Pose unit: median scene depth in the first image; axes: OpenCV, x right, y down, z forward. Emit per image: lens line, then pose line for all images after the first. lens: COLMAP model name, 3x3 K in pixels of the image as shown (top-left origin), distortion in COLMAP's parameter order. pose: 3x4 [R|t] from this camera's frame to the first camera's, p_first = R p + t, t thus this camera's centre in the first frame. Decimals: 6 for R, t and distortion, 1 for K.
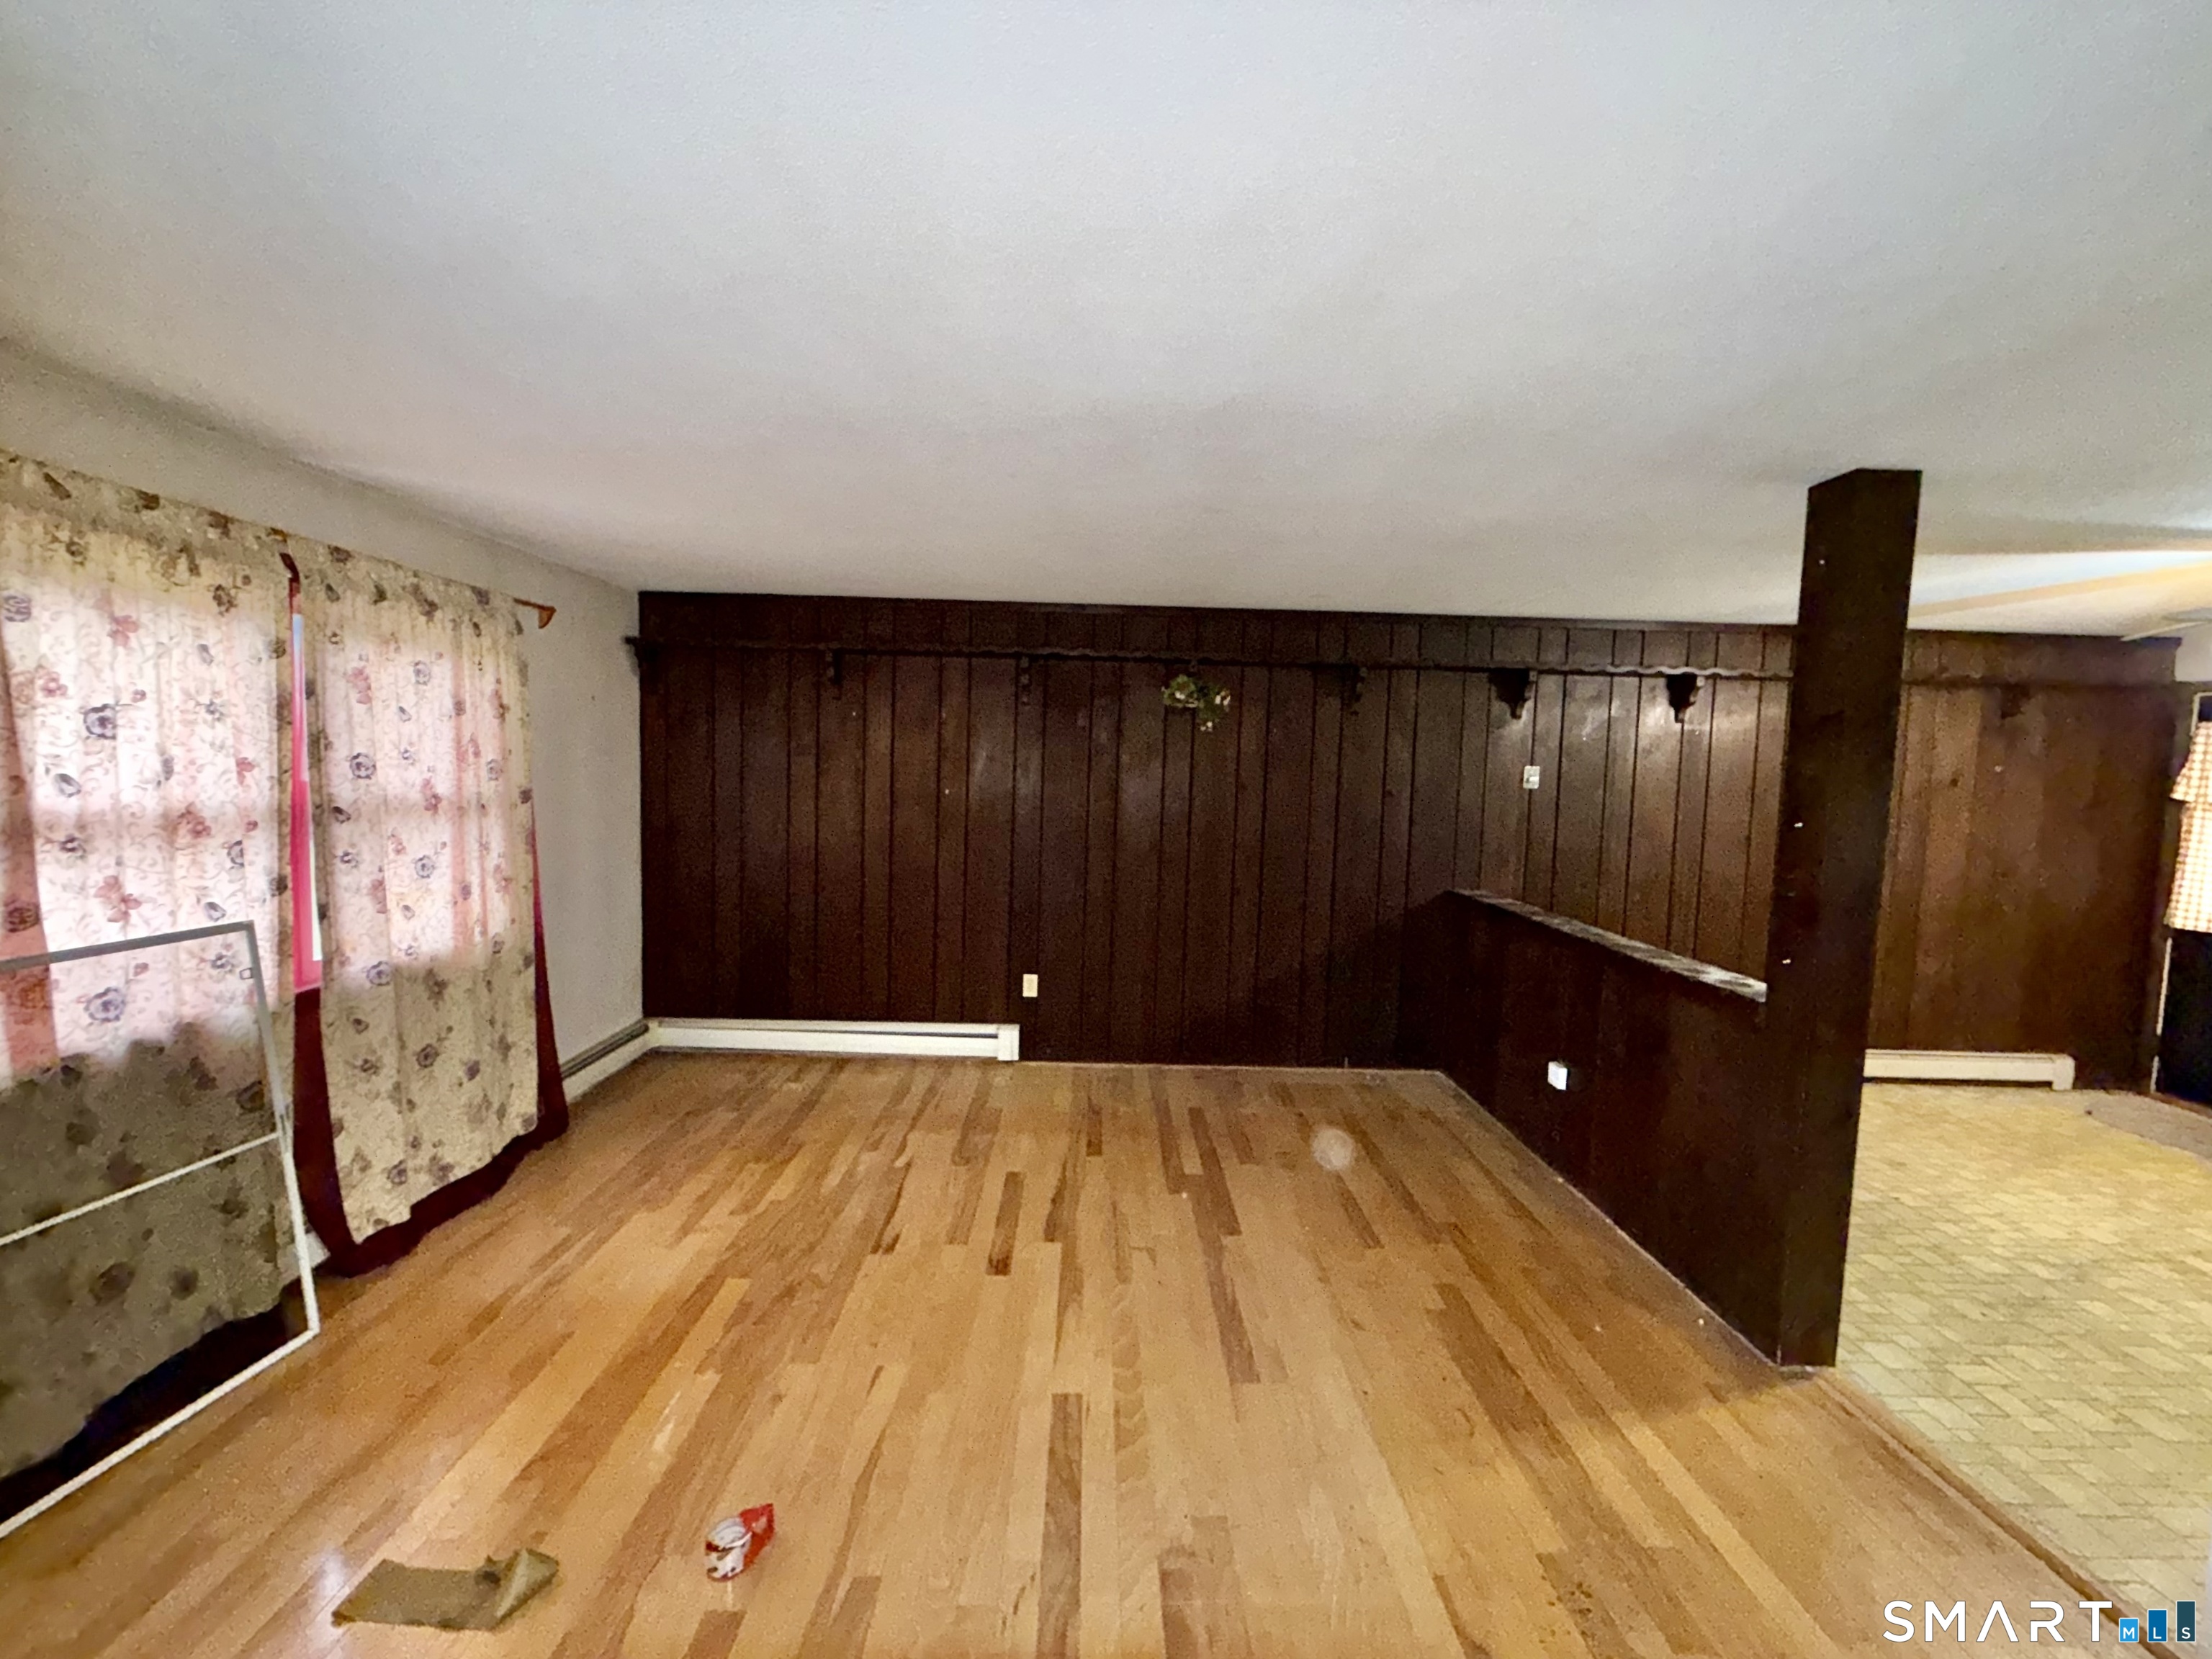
lens RADIAL K [[886.3, 0, 1104.2], [0, 886.3, 831.7], [0, 0, 1]] dist [0.001823, 0.000026]
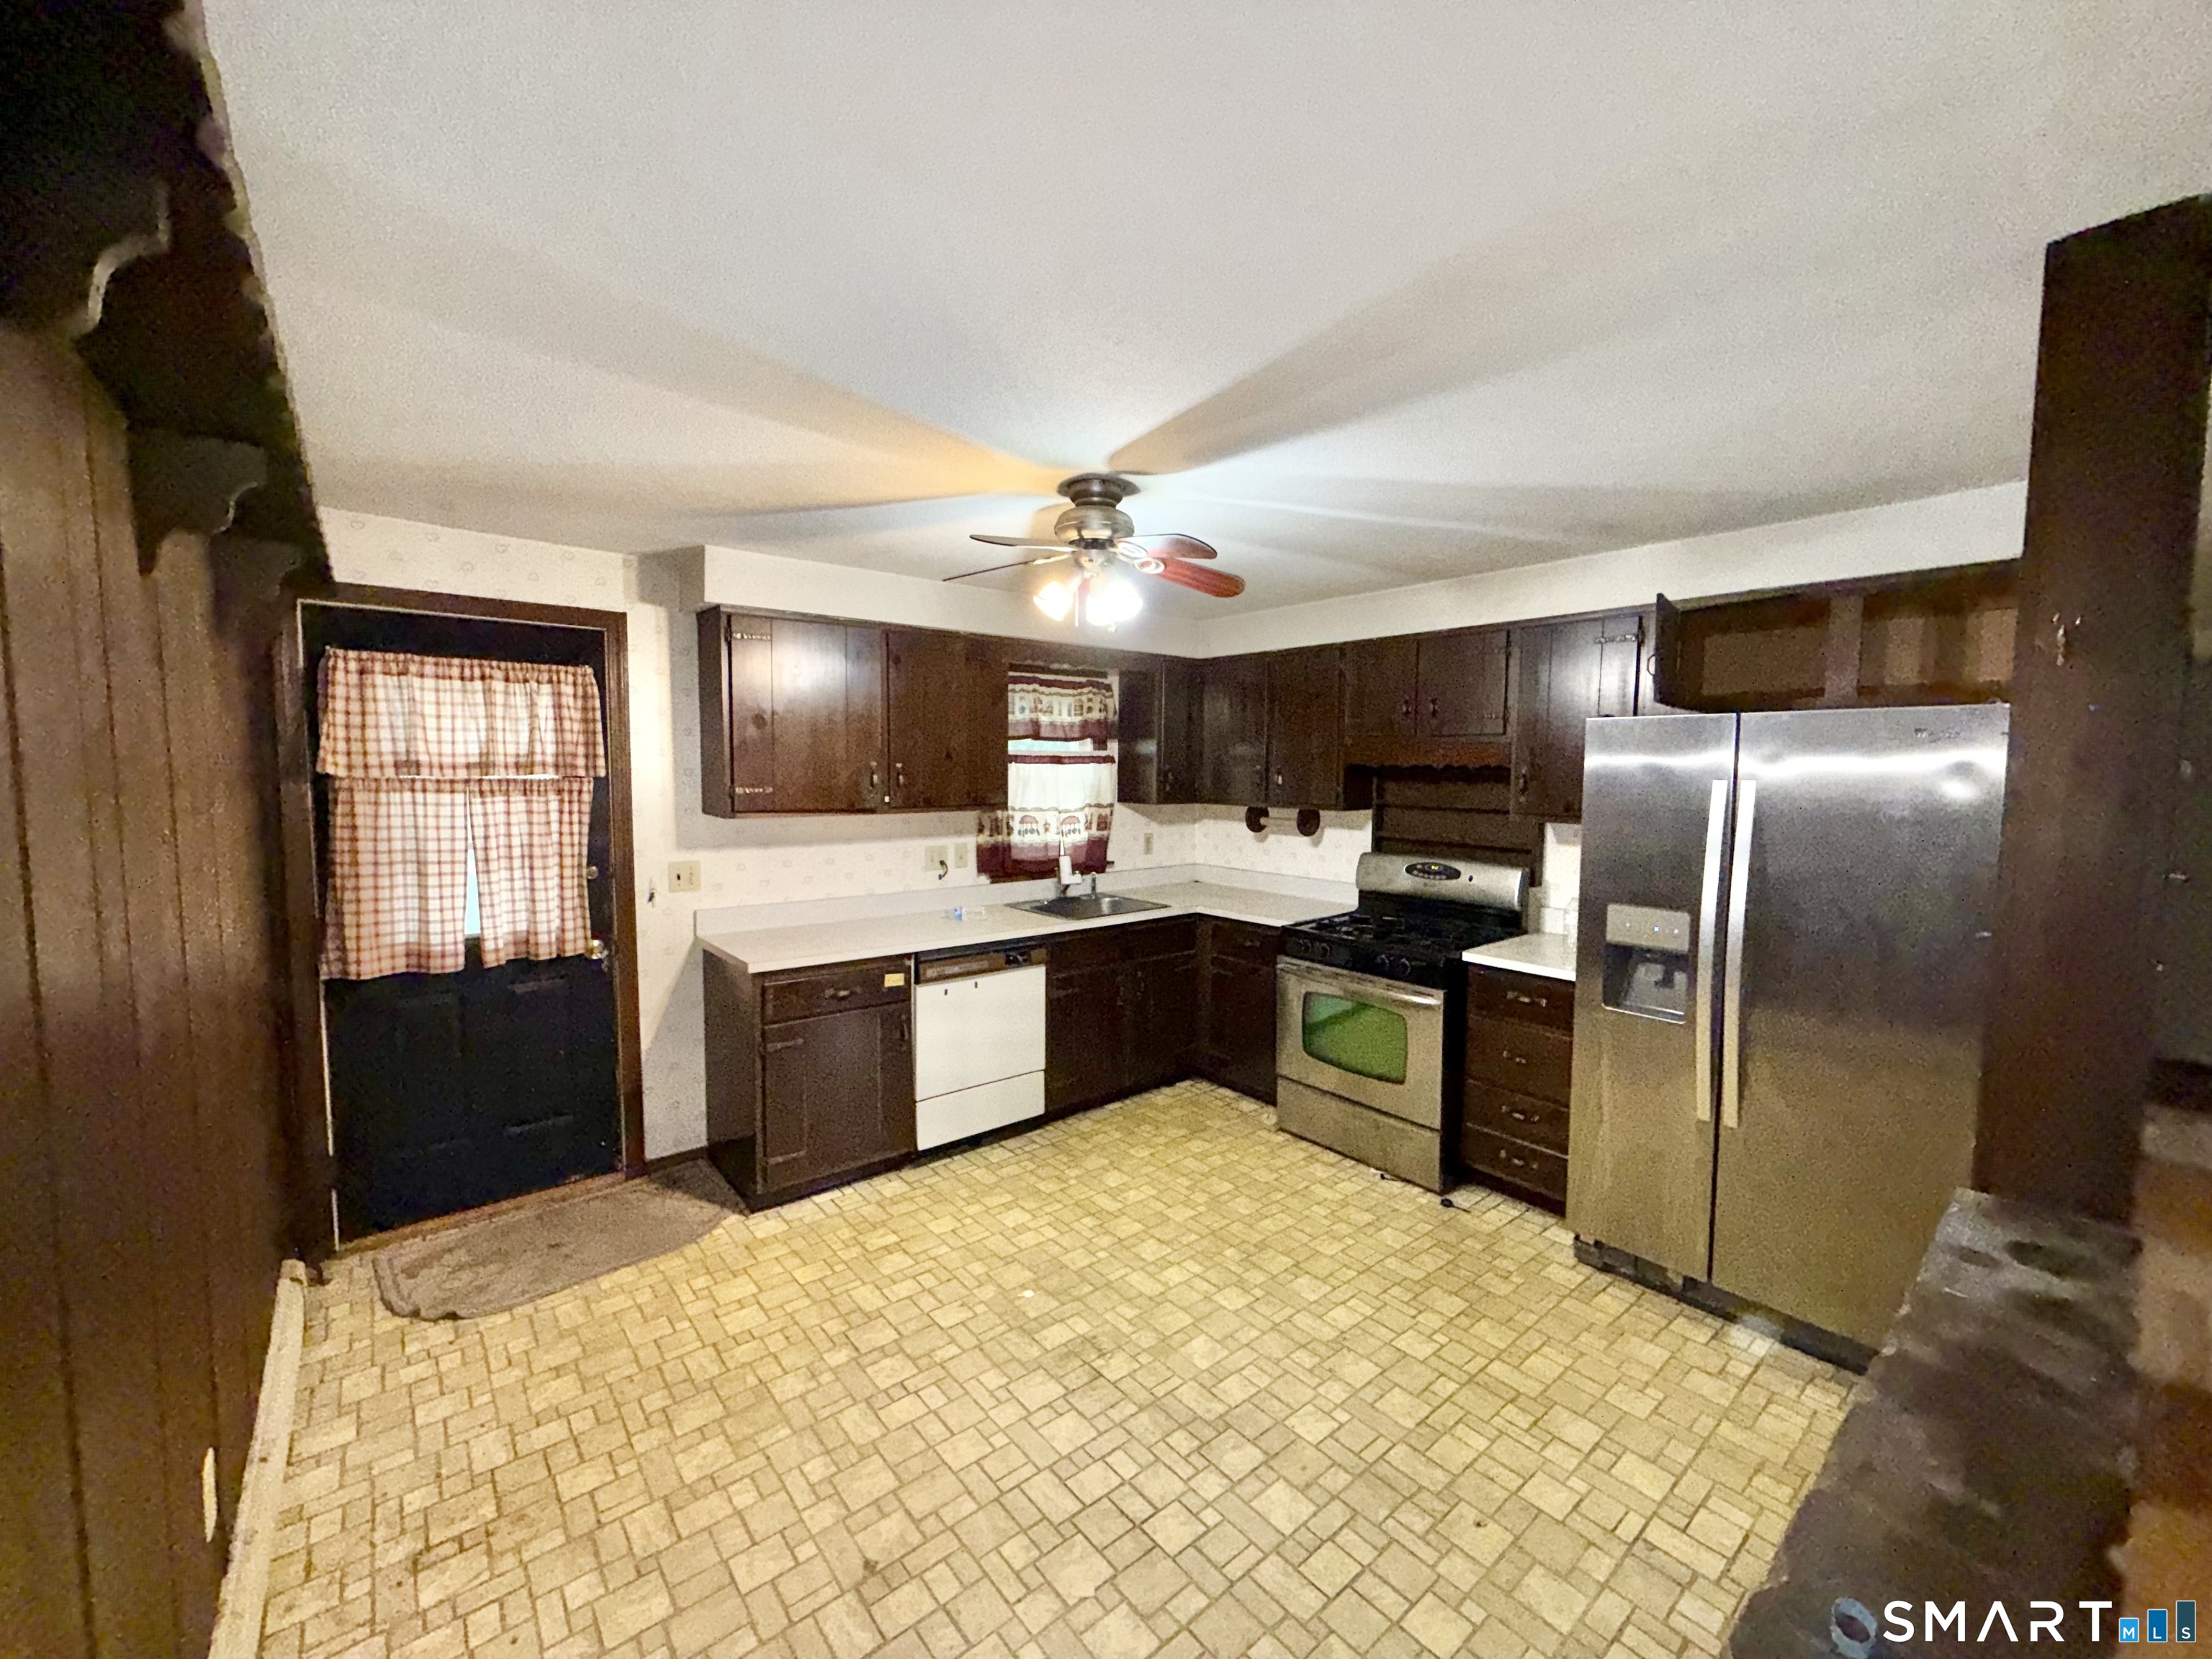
lens RADIAL K [[886.3, 0, 1108.2], [0, 886.3, 830.4], [0, 0, 1]] dist [0.001823, 0.000026]
pose [[-0.627520, -0.089416, 0.773449, 0.598870], [0.028228, 0.990118, 0.137367, -0.090614], [-0.778089, 0.108033, -0.618795, 1.405901]]
